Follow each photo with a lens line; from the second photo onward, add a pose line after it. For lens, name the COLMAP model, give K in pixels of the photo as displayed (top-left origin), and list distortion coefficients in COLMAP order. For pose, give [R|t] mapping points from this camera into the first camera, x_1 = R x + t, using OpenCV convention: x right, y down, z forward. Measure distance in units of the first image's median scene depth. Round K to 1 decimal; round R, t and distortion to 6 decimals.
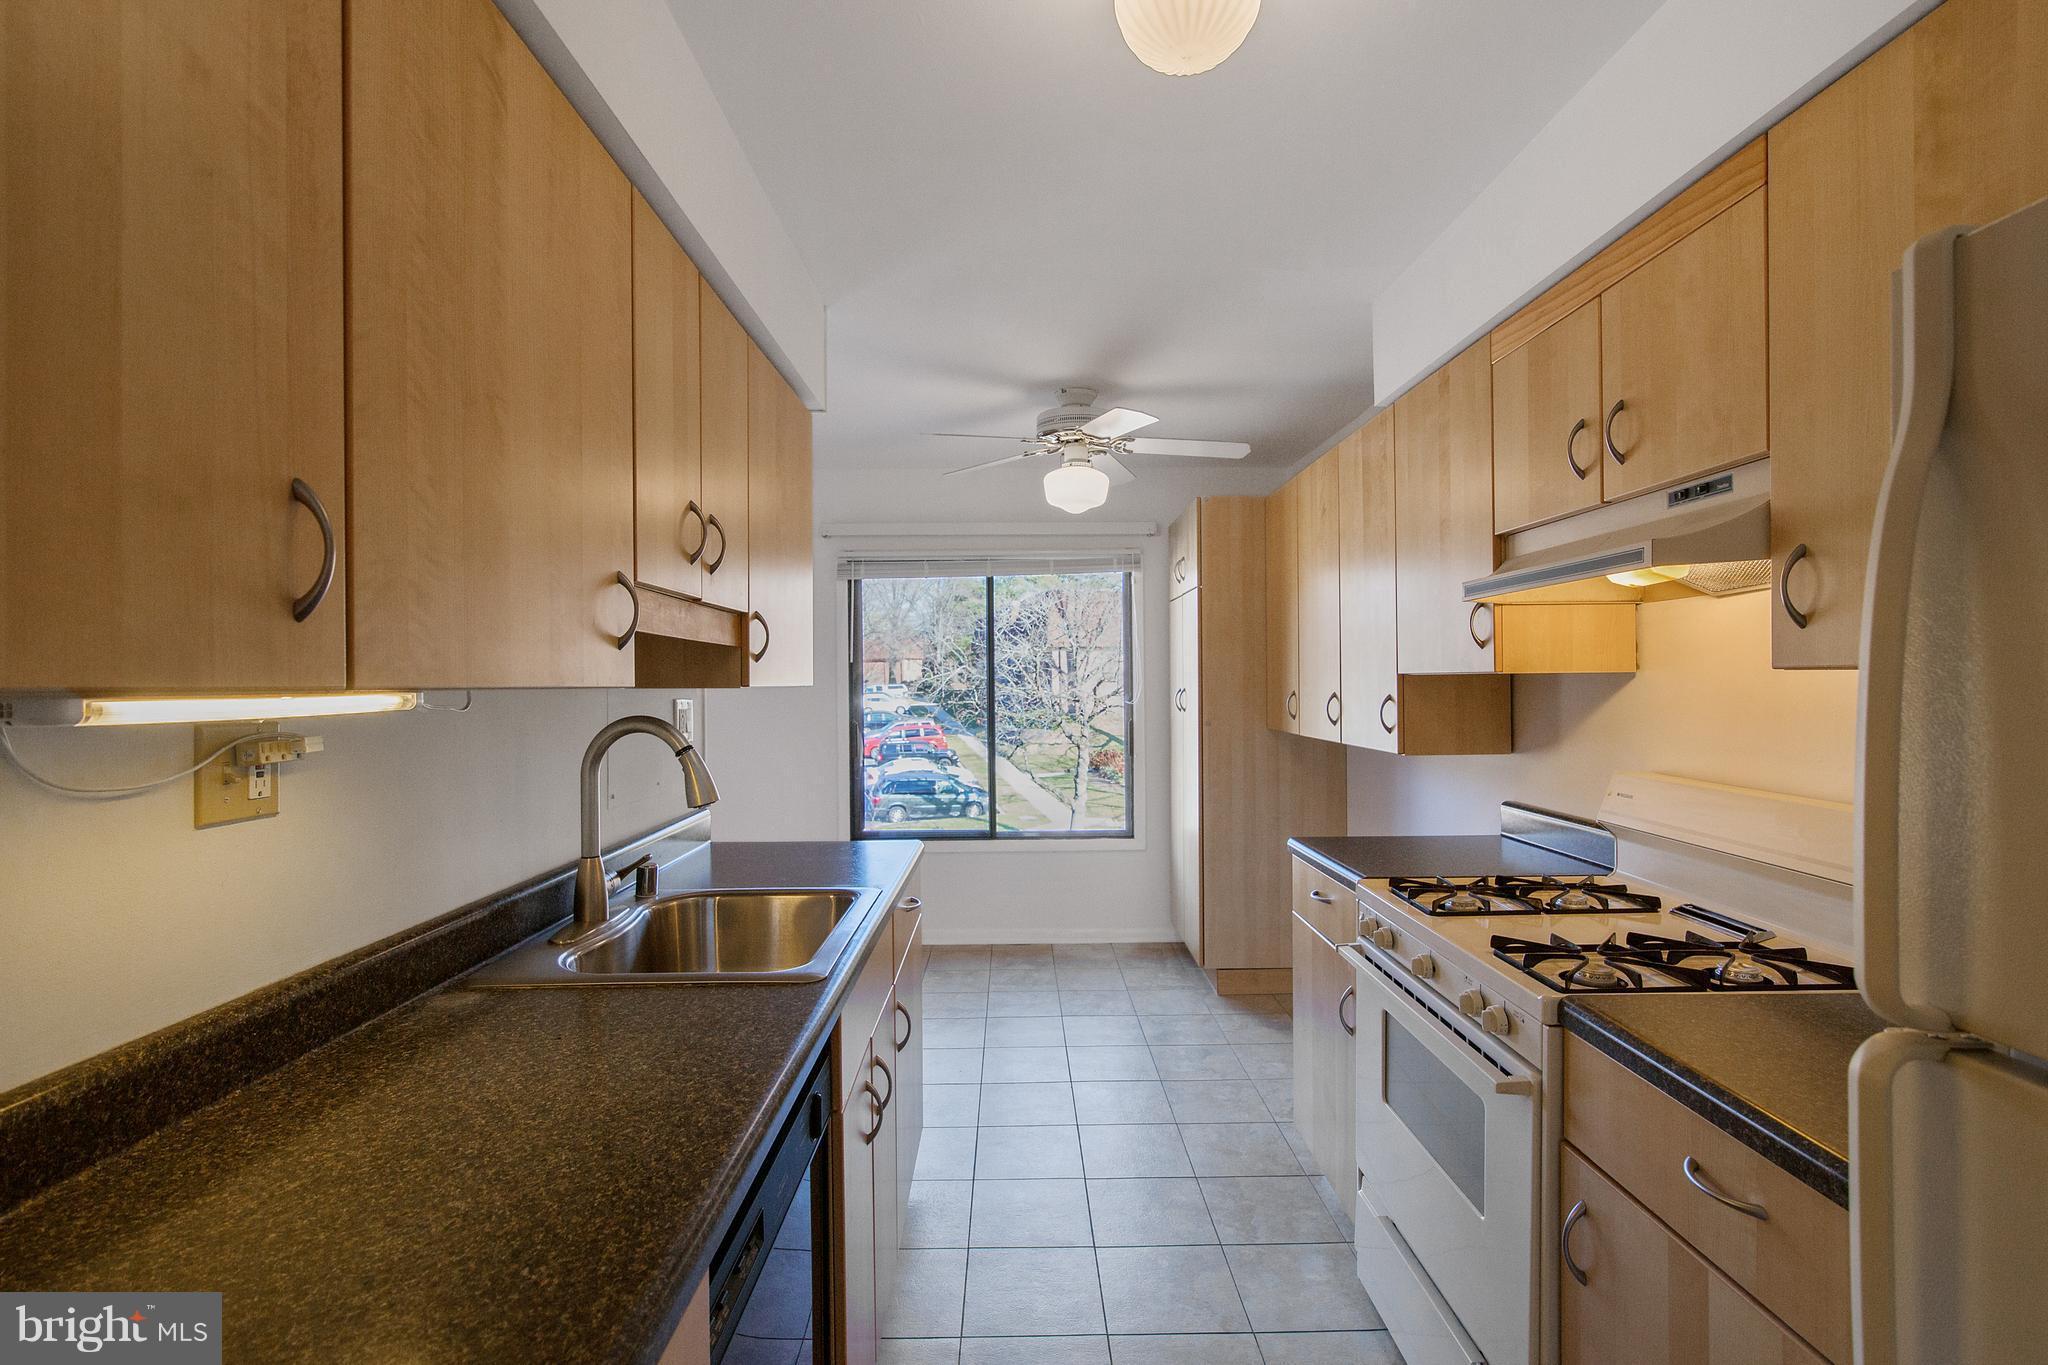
lens RADIAL K [[934.9, 0, 1007.1], [0, 934.9, 688.1], [0, 0, 1]] dist [-0.020779, -0.000216]
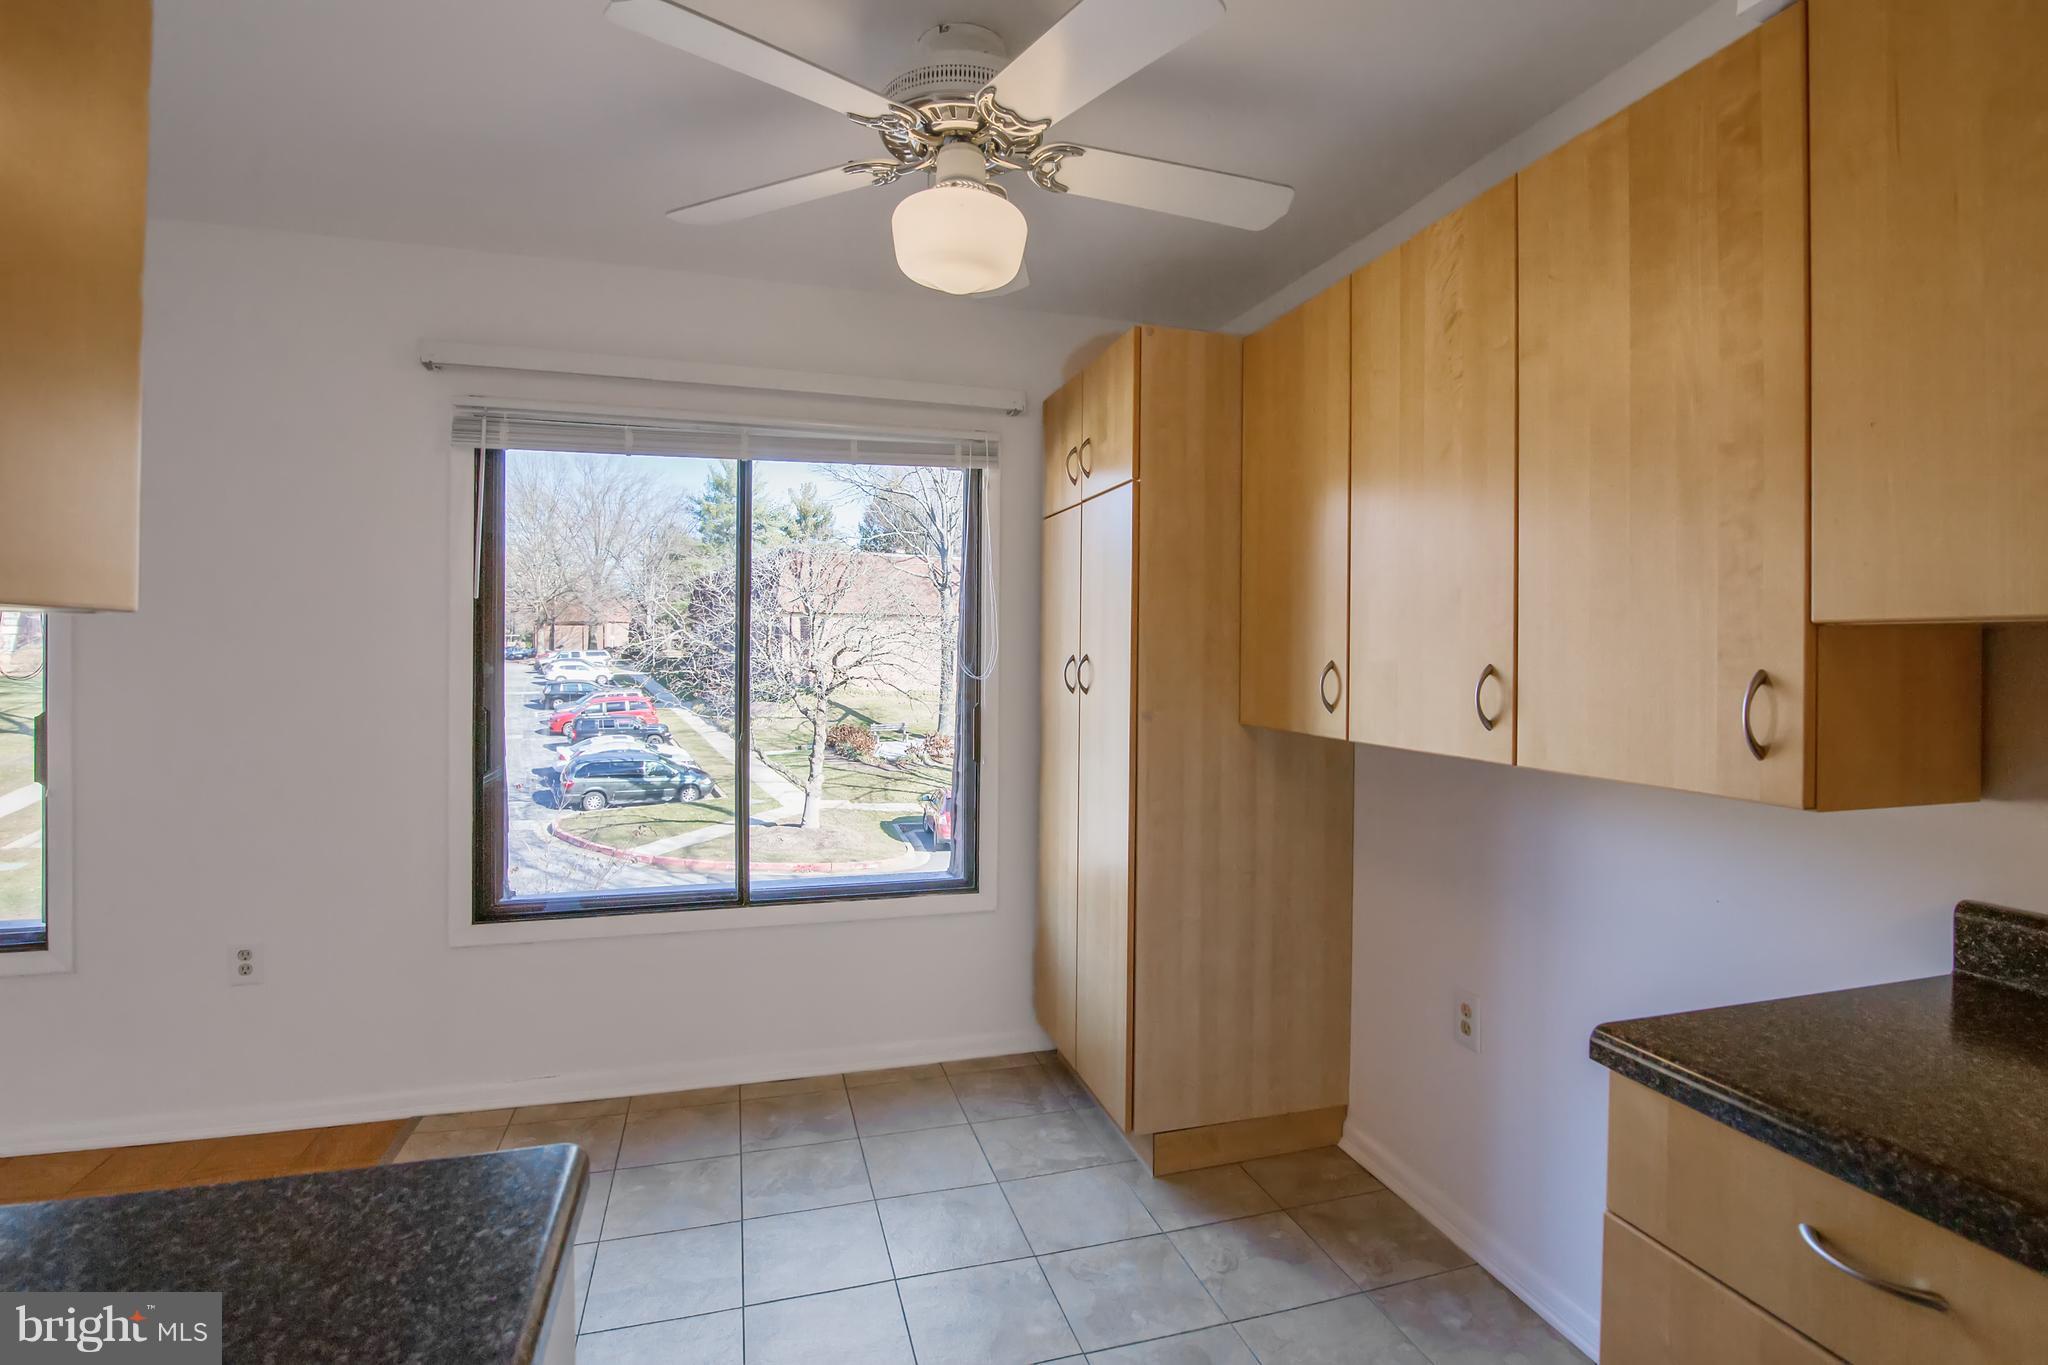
lens RADIAL K [[950.0, 0, 1041.2], [0, 950.0, 657.5], [0, 0, 1]] dist [-0.018370, -0.000137]
pose [[0.949169, 0.013785, 0.314464, -0.031774], [-0.013395, 0.999905, -0.003401, 0.004389], [-0.314481, -0.000984, 0.949263, 0.436101]]
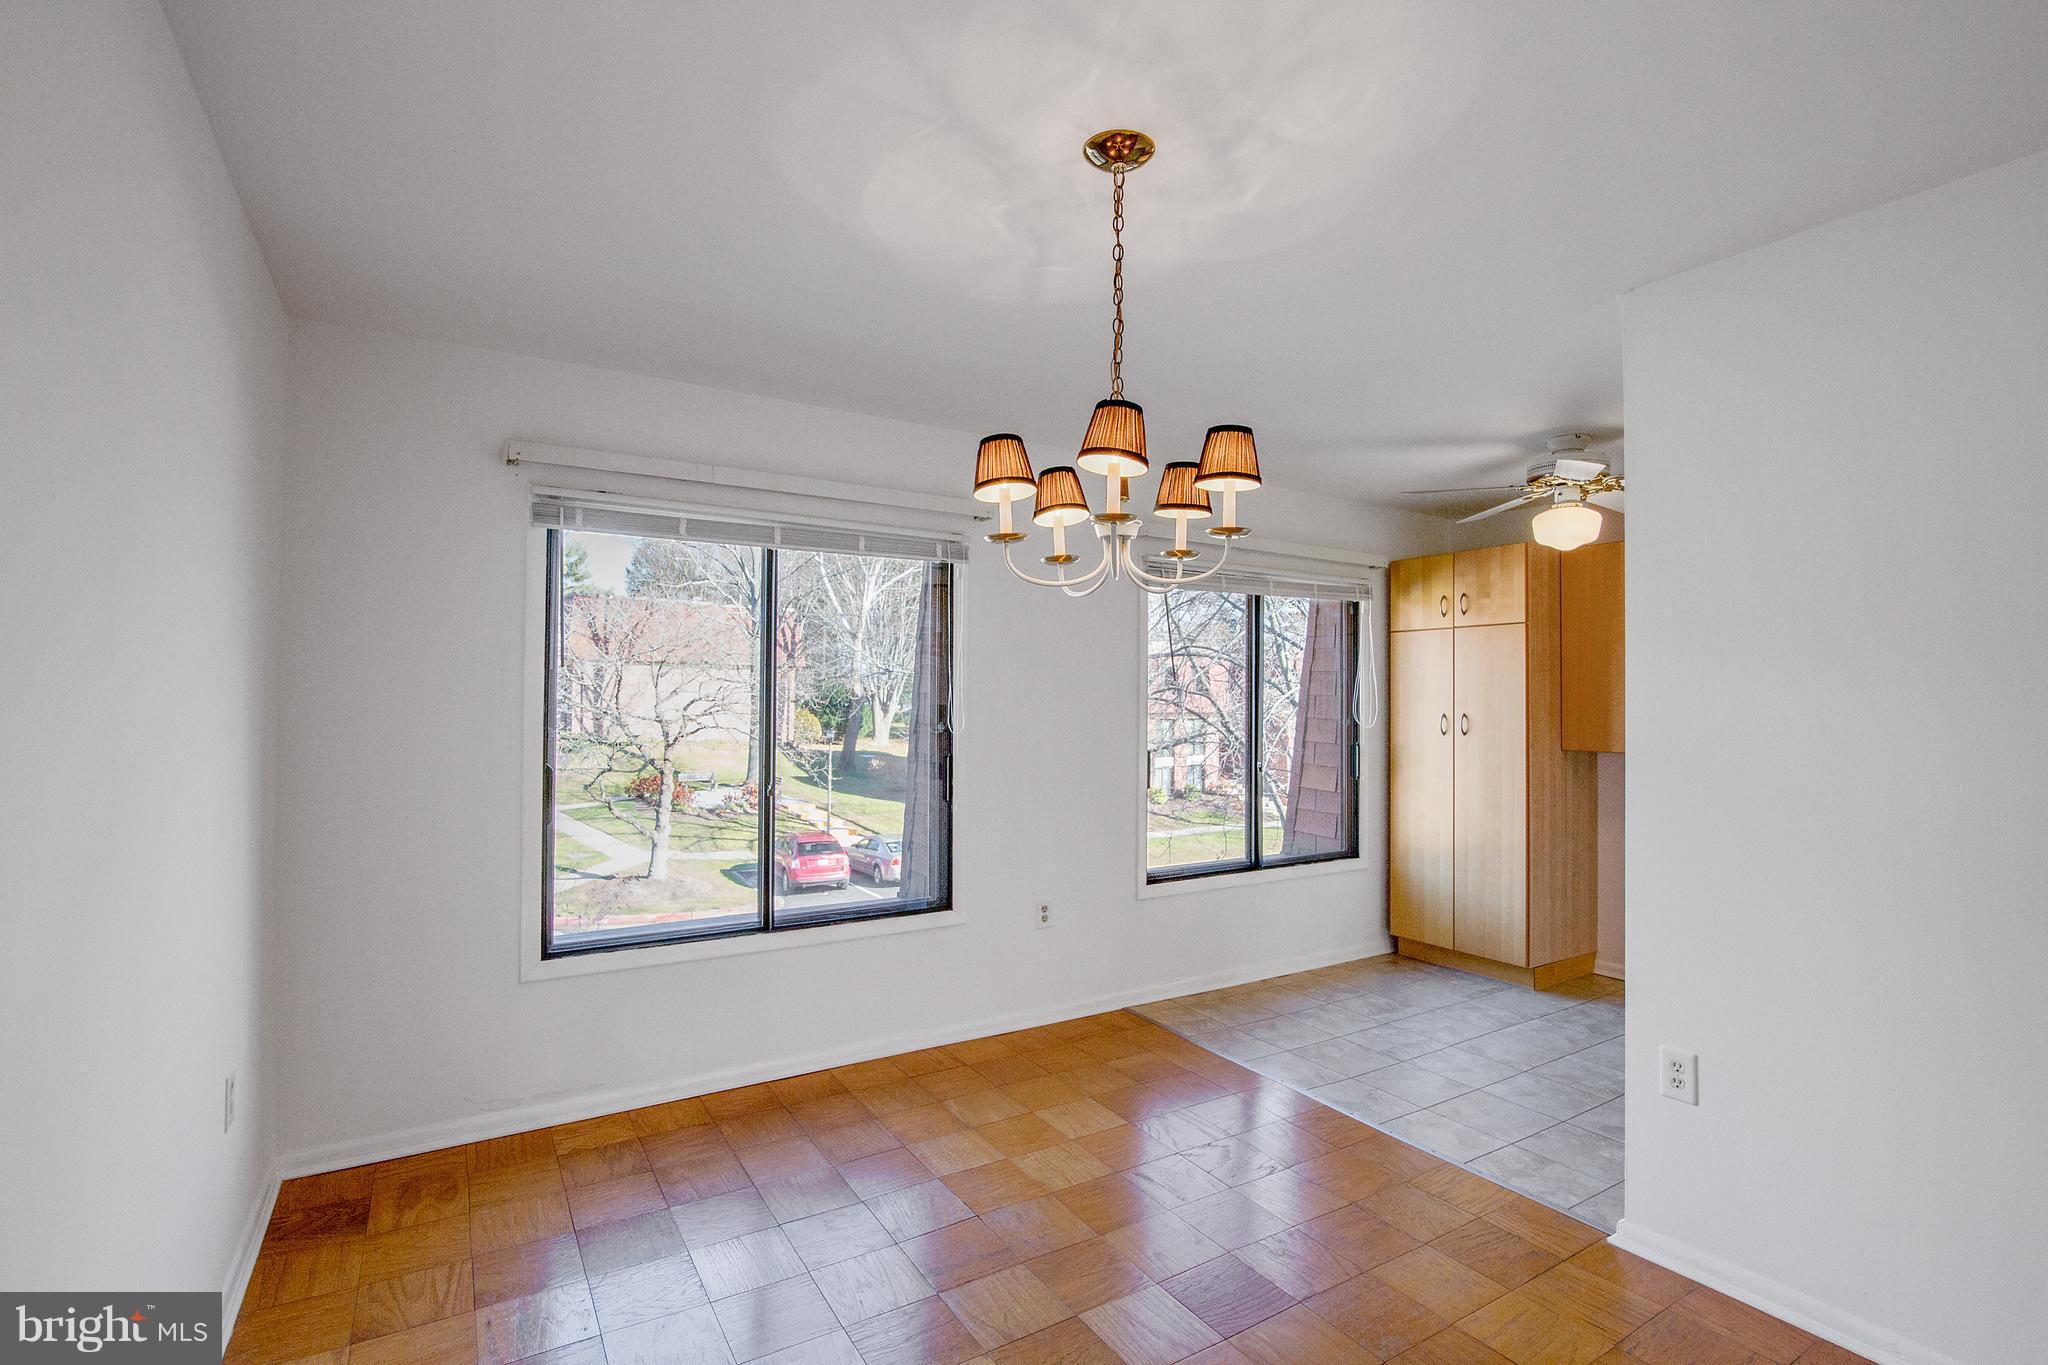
lens RADIAL K [[938.2, 0, 1021.2], [0, 938.2, 686.5], [0, 0, 1]] dist [-0.011382, 0.001069]
pose [[0.839250, 0.020801, 0.543347, -0.868890], [-0.008531, 0.999649, -0.025091, 0.000642], [-0.543678, 0.016422, 0.839133, 0.376666]]
